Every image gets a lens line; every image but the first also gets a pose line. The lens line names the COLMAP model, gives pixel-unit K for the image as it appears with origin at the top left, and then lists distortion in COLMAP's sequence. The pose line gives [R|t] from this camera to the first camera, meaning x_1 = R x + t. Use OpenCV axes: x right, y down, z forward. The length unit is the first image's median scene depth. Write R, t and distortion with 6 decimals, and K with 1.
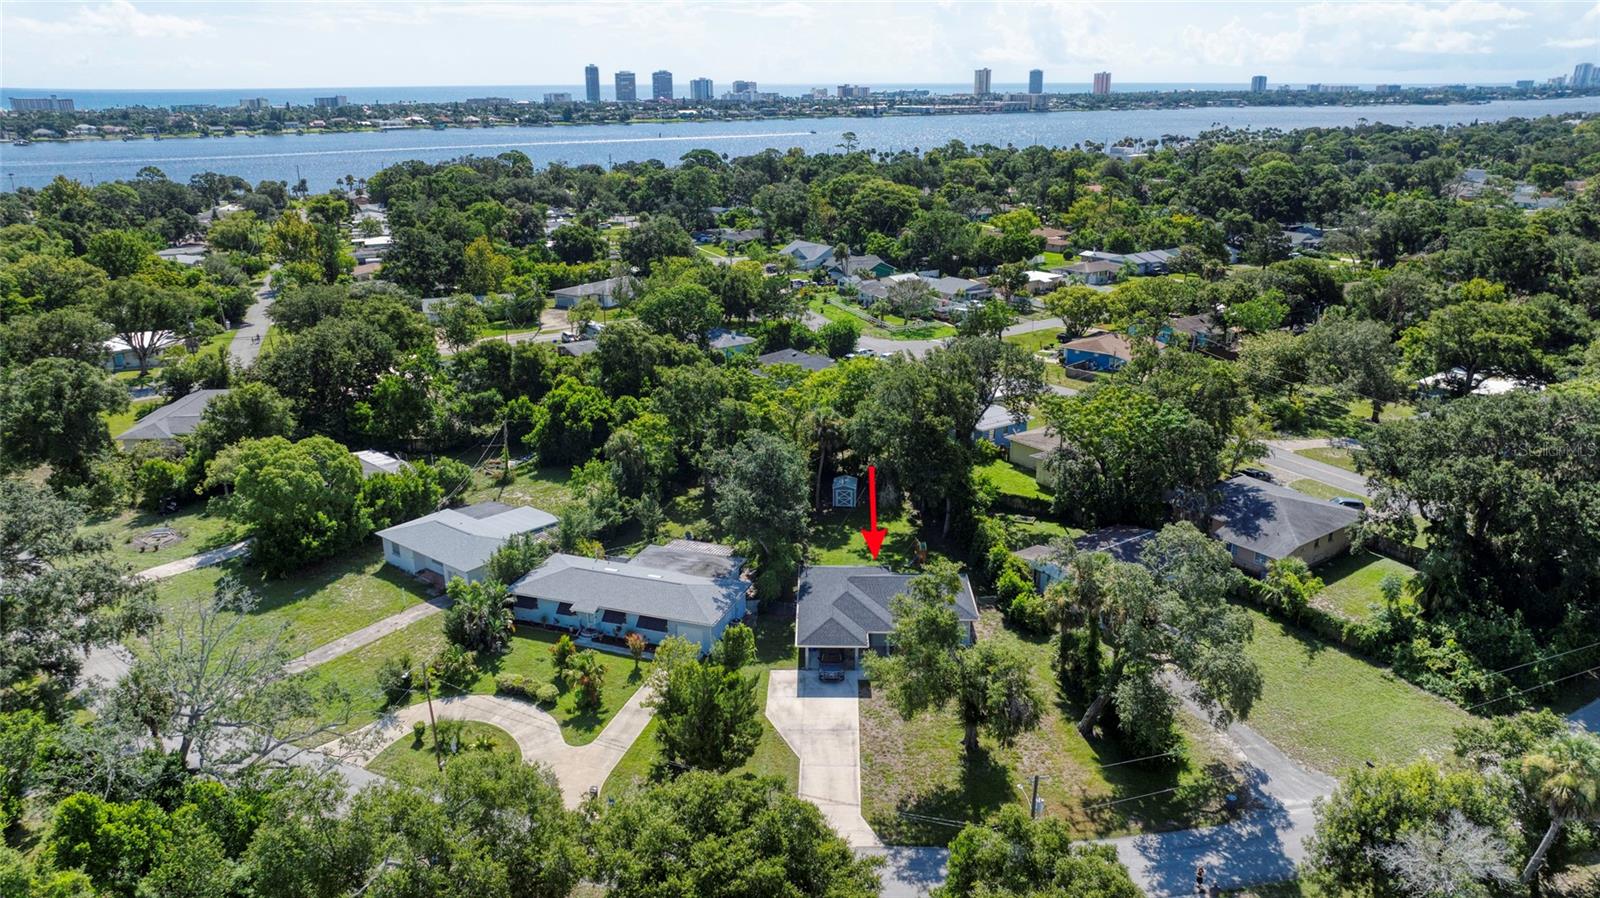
lens RADIAL K [[1136.0, 0, 800.0], [0, 1136.0, 449.0], [0, 0, 1]] dist [-0.046599, 0.050778]
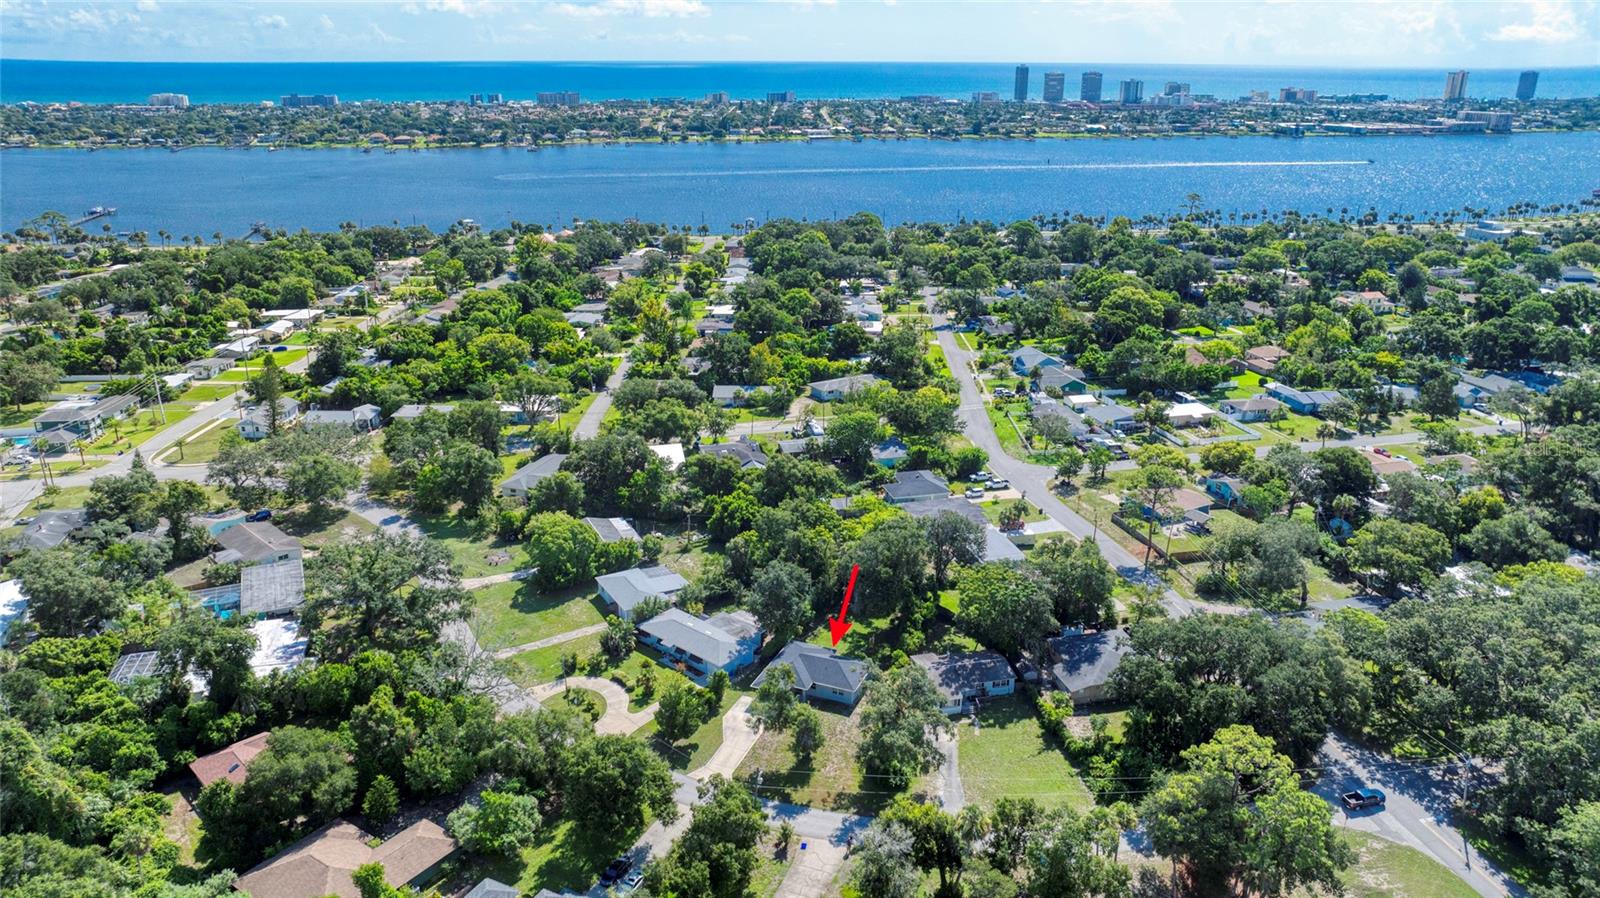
lens RADIAL K [[1136.0, 0, 800.0], [0, 1136.0, 449.0], [0, 0, 1]] dist [-0.046599, 0.050778]
pose [[0.928741, 0.130097, -0.347152, 0.554160], [-0.122570, 0.991499, 0.043657, -0.257084], [0.349881, 0.002005, 0.936792, -0.625035]]
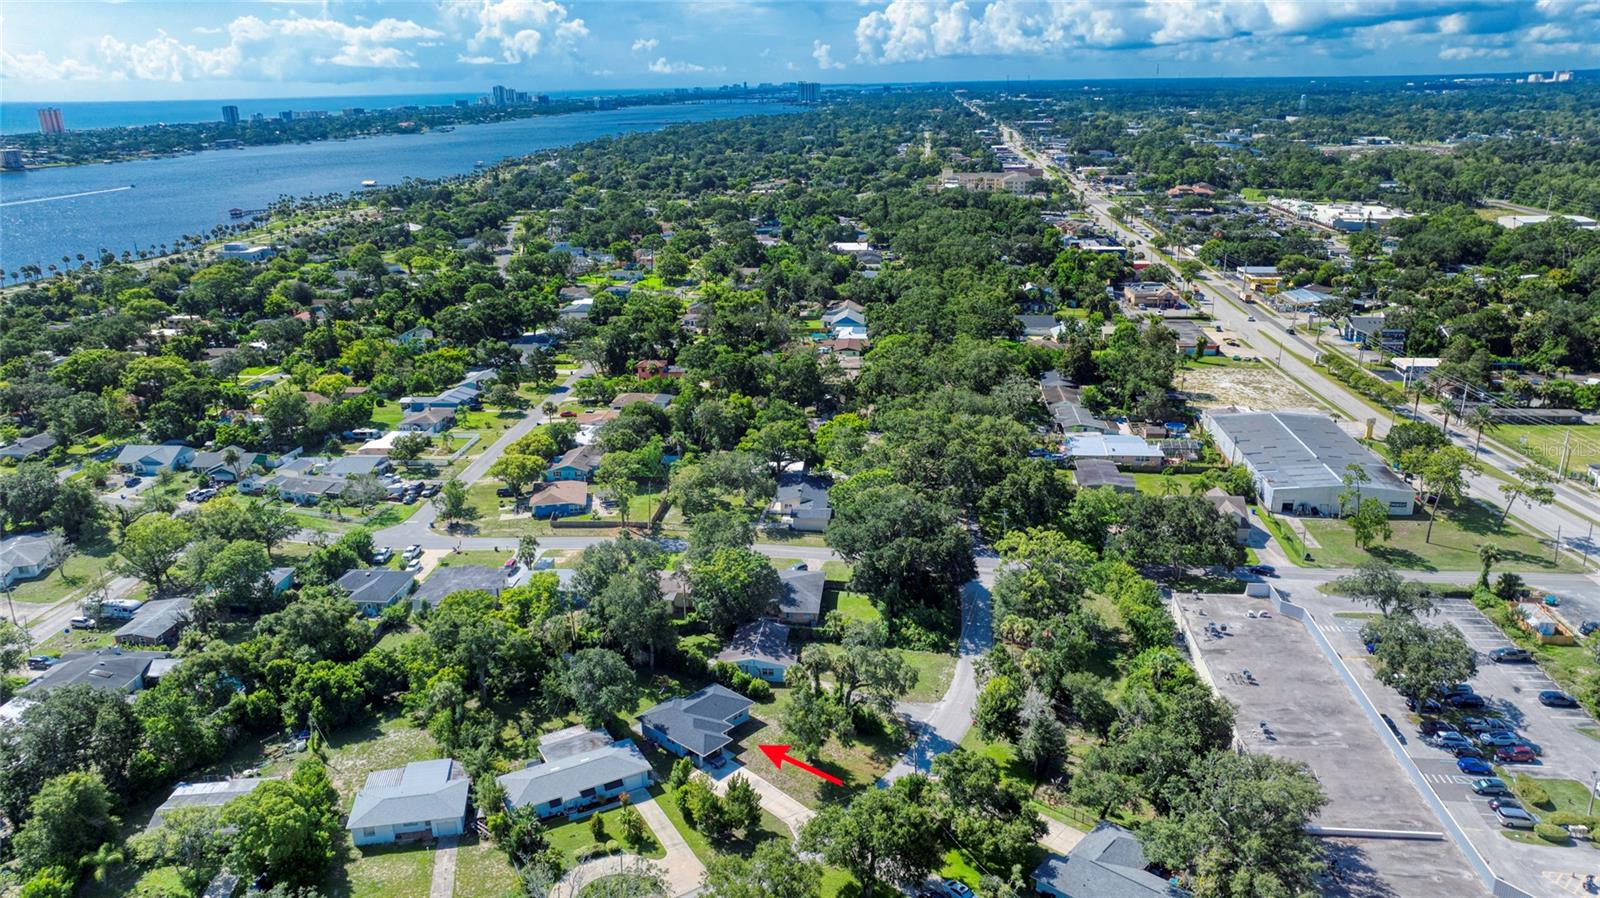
lens RADIAL K [[1136.0, 0, 800.0], [0, 1136.0, 449.0], [0, 0, 1]] dist [-0.046599, 0.050778]
pose [[0.664287, -0.242425, 0.707074, -0.835358], [0.247728, 0.963887, 0.097737, -0.342933], [-0.705233, 0.110236, 0.700353, -0.326993]]
